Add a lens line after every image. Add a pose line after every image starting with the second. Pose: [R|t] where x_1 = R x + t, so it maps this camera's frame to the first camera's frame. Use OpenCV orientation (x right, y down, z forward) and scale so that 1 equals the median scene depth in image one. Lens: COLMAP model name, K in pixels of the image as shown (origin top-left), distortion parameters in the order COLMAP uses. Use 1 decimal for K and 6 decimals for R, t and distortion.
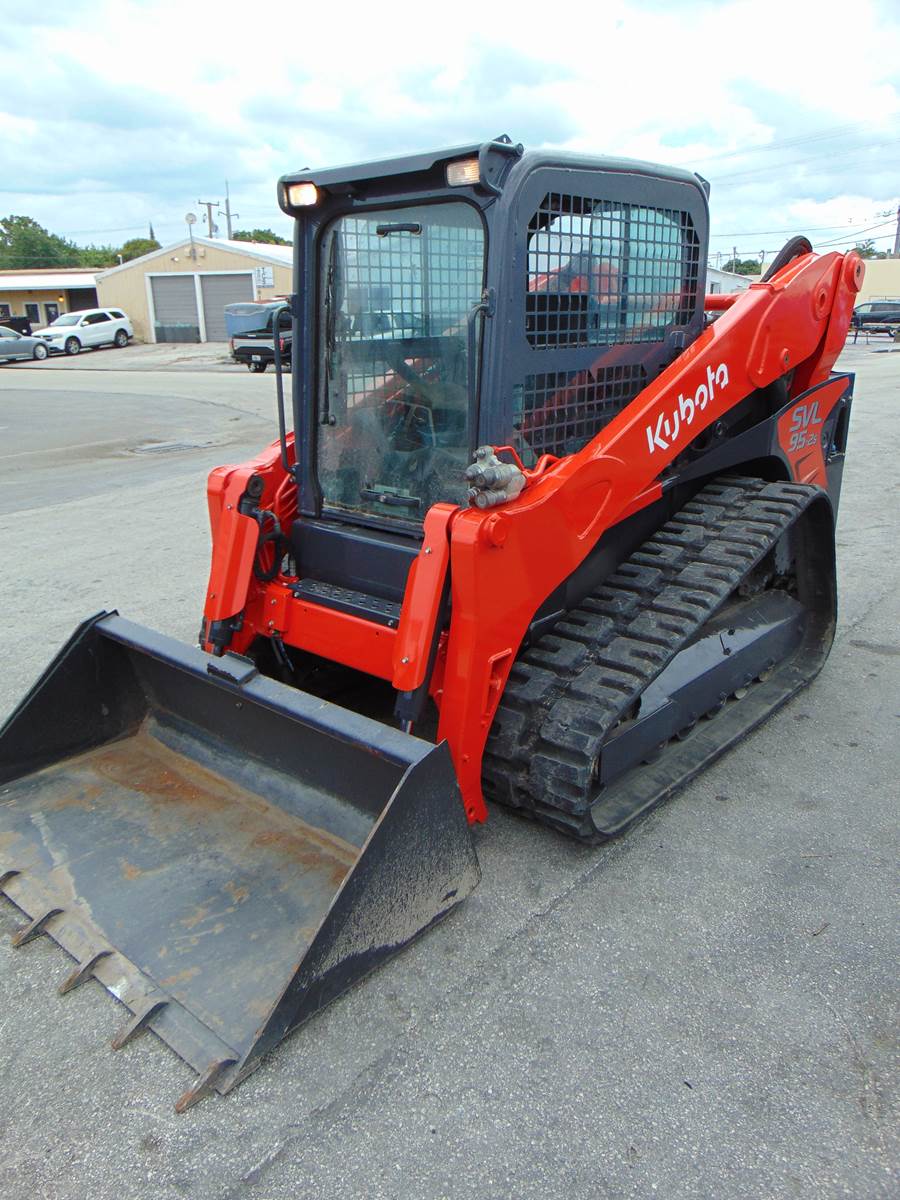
lens RADIAL K [[894.5, 0, 446.9], [0, 894.5, 595.9], [0, 0, 1]] dist [-0.026532, 0.072133]
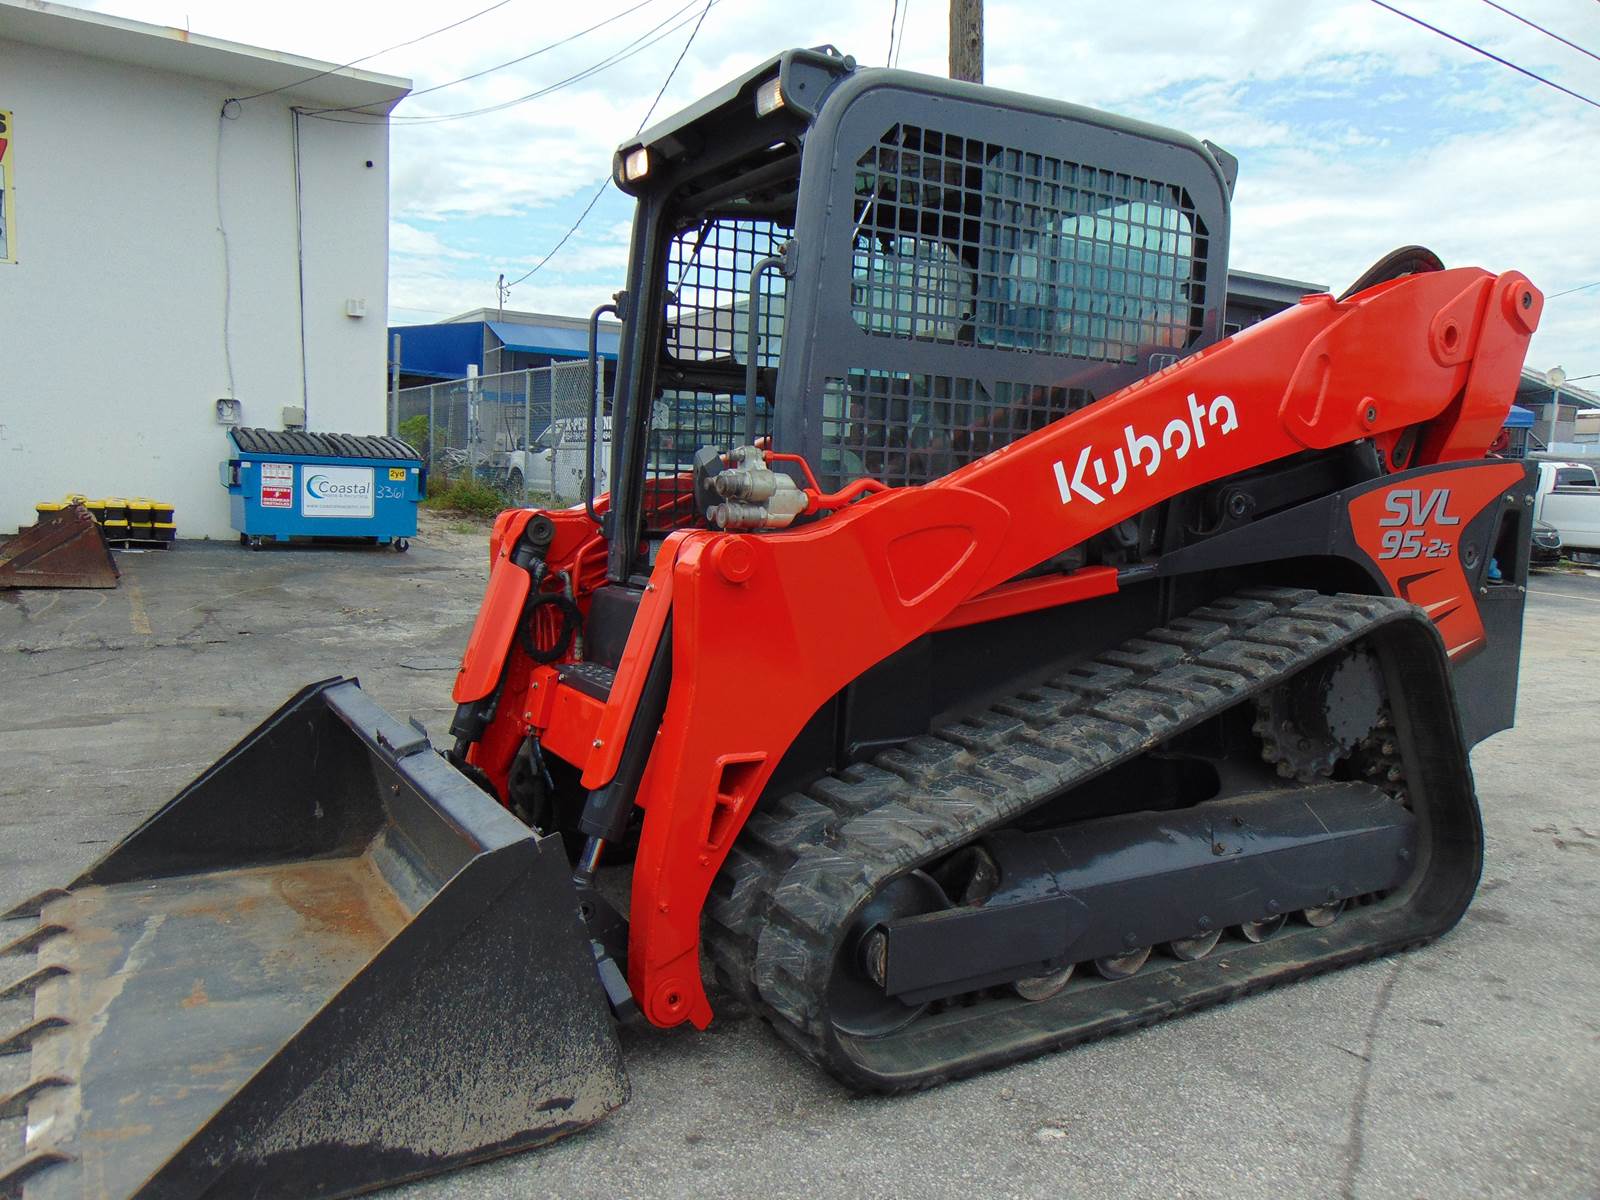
lens RADIAL K [[1192.7, 0, 803.2], [0, 1192.7, 601.6], [0, 0, 1]] dist [-0.026532, 0.072133]
pose [[0.953932, 0.071217, -0.291446, 0.298729], [-0.131156, 0.972669, -0.191608, 0.099906], [0.269835, 0.221006, 0.937201, 0.142580]]
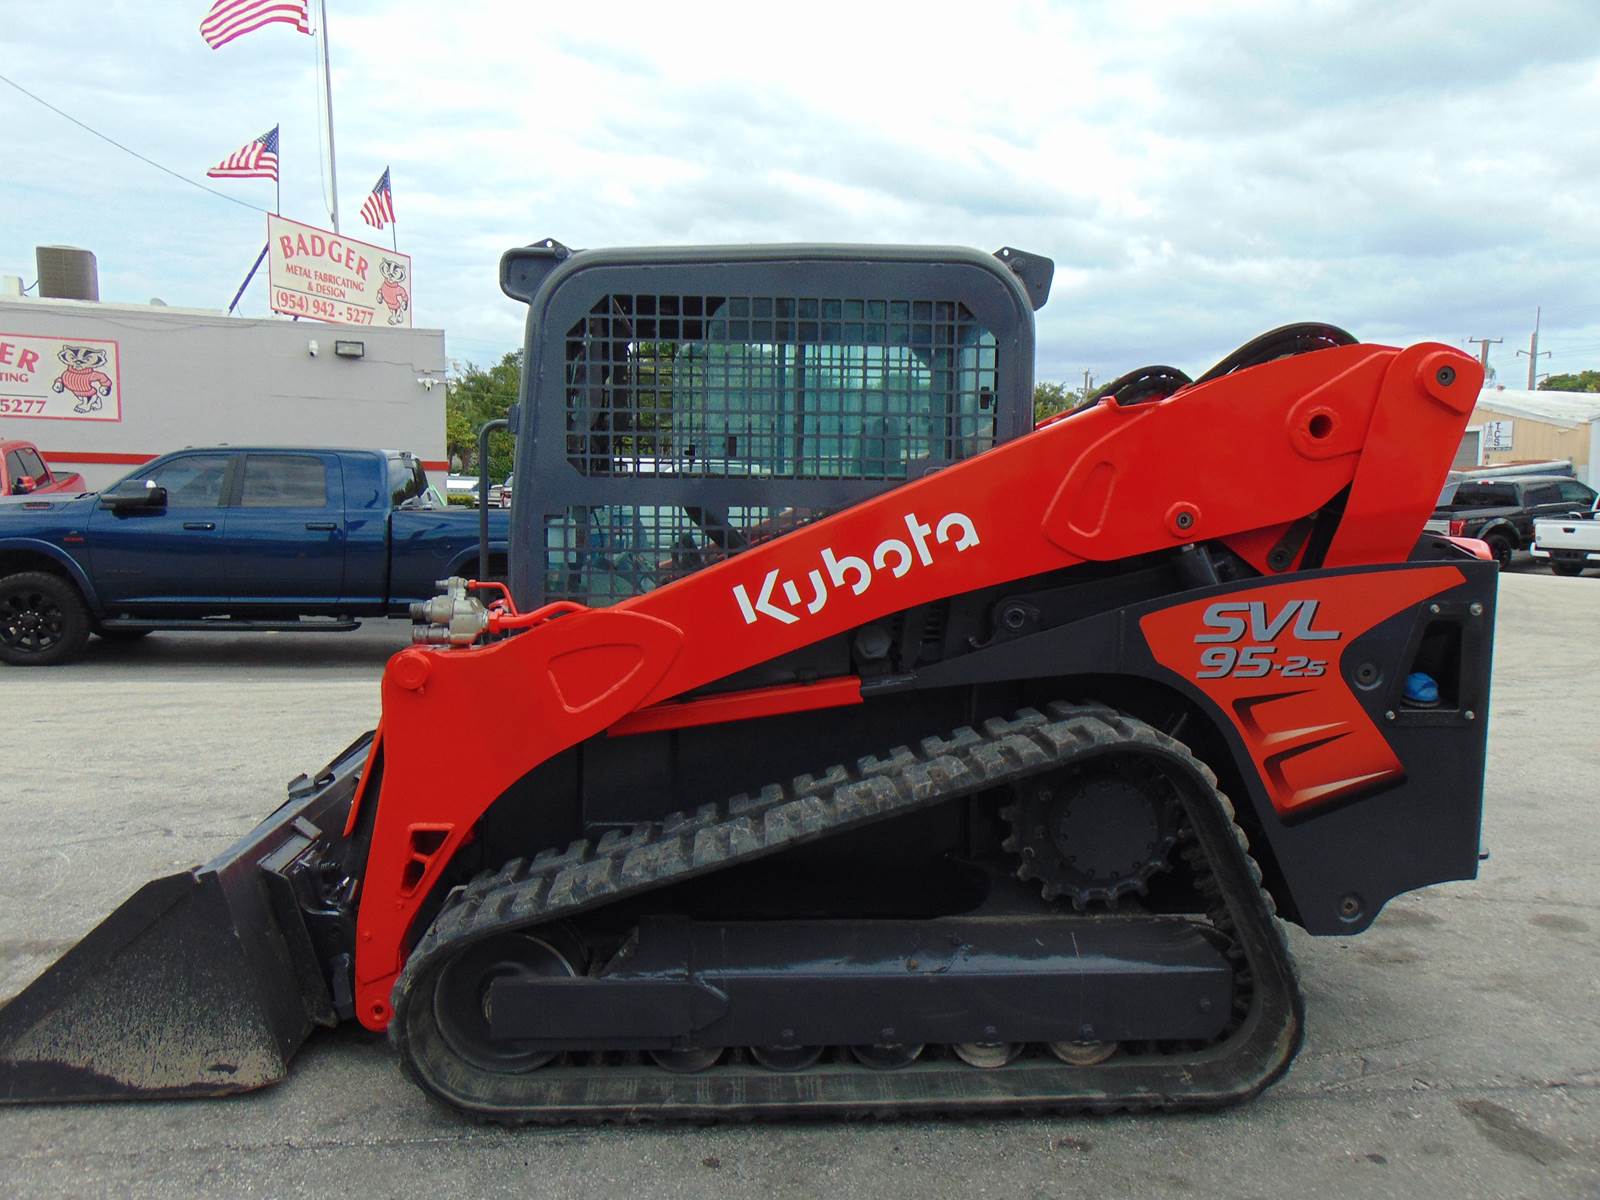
lens RADIAL K [[1192.7, 0, 809.3], [0, 1192.7, 603.0], [0, 0, 1]] dist [-0.026532, 0.072133]
pose [[0.709873, 0.088995, -0.698685, 0.905168], [-0.231572, 0.966327, -0.112194, -0.078421], [0.665173, 0.241439, 0.706578, 0.348527]]
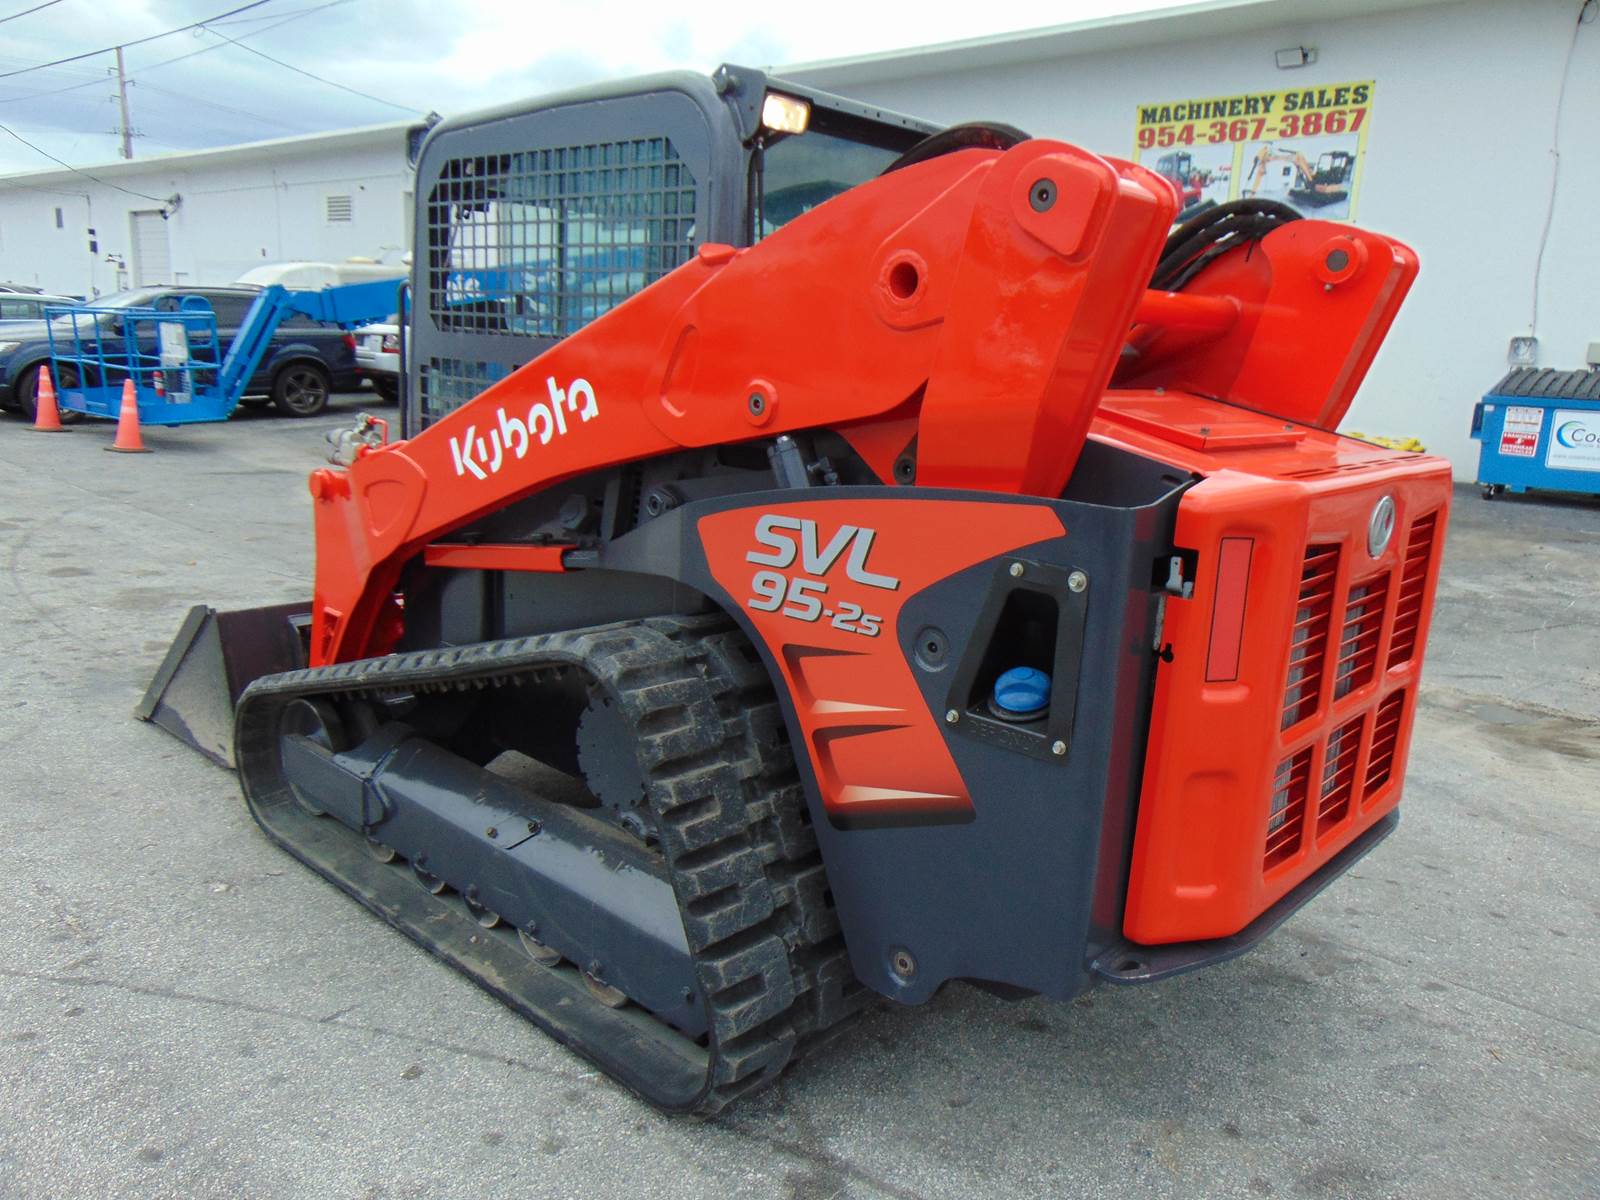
lens RADIAL K [[1192.7, 0, 815.1], [0, 1192.7, 600.2], [0, 0, 1]] dist [-0.026532, 0.072133]
pose [[-0.007944, 0.227239, -0.973807, 1.190729], [-0.352492, 0.910691, 0.215386, -0.375341], [0.935781, 0.344970, 0.072865, 1.214247]]
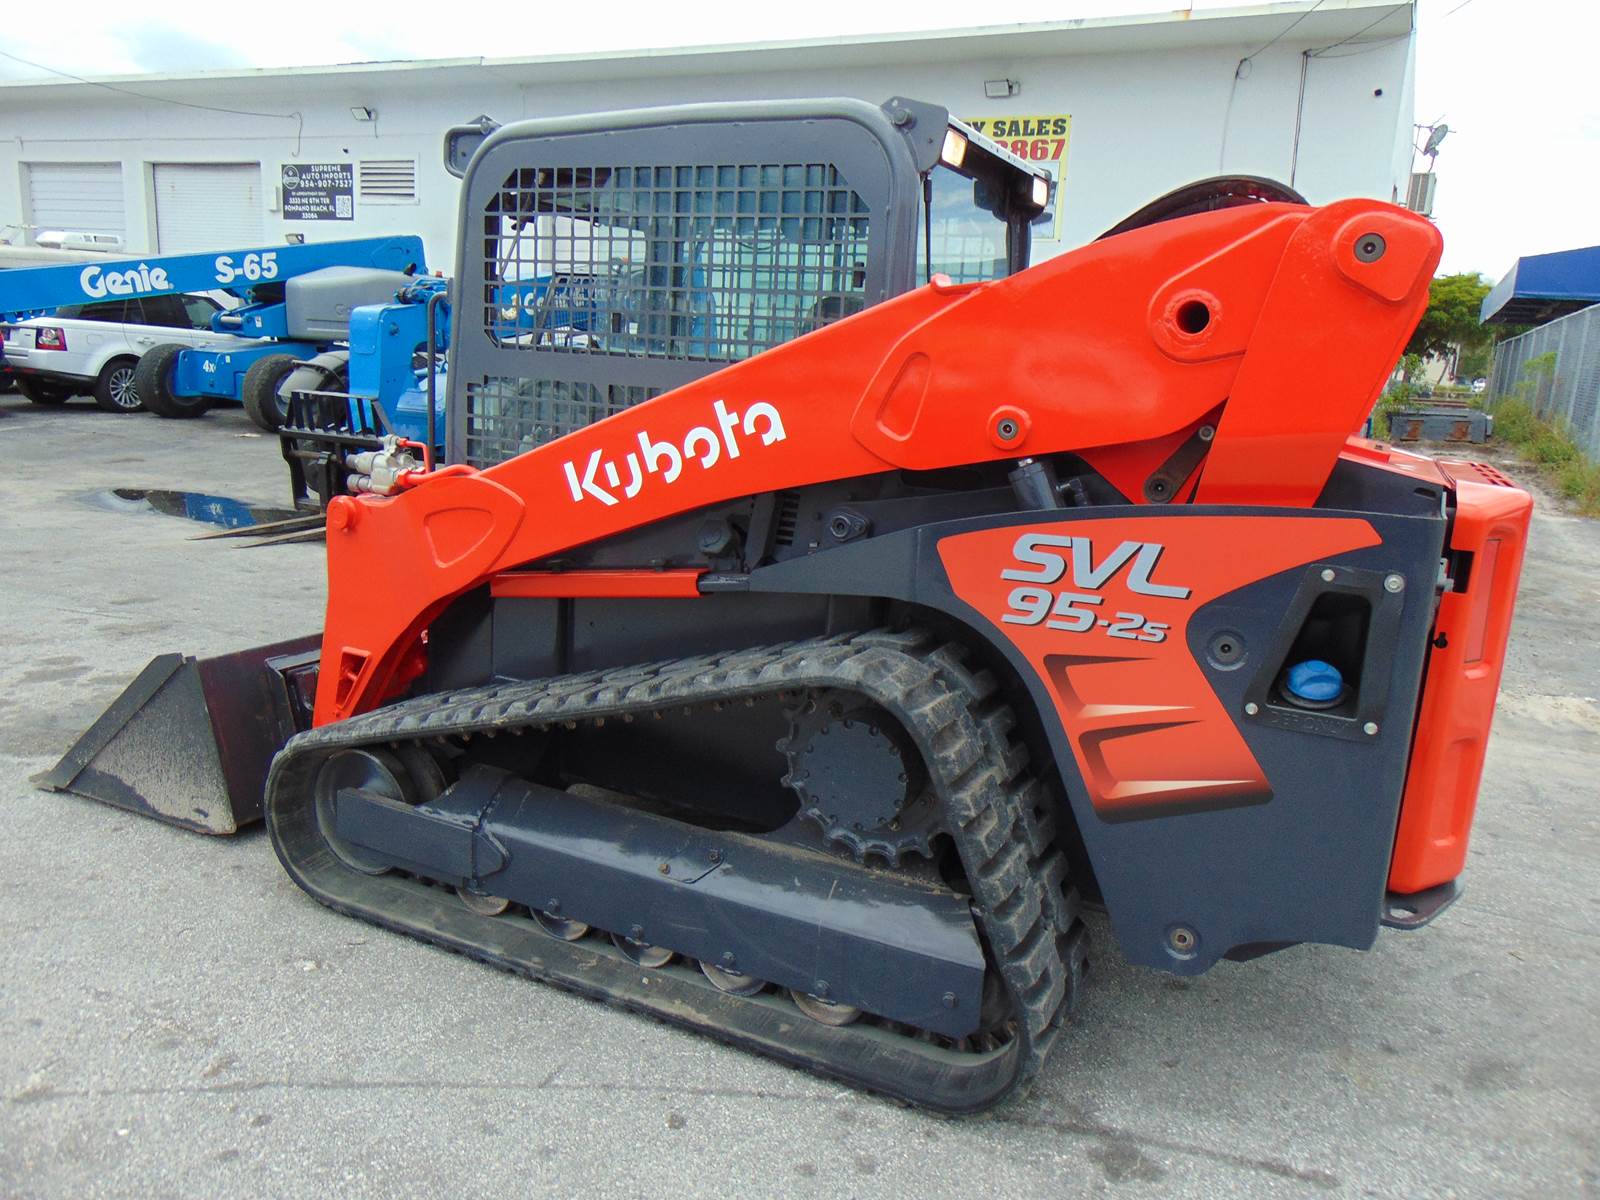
lens RADIAL K [[1192.7, 0, 813.7], [0, 1192.7, 597.1], [0, 0, 1]] dist [-0.026532, 0.072133]
pose [[0.271087, 0.218450, -0.937439, 1.162800], [-0.349651, 0.929728, 0.115542, -0.259259], [0.896803, 0.296454, 0.328418, 0.860921]]
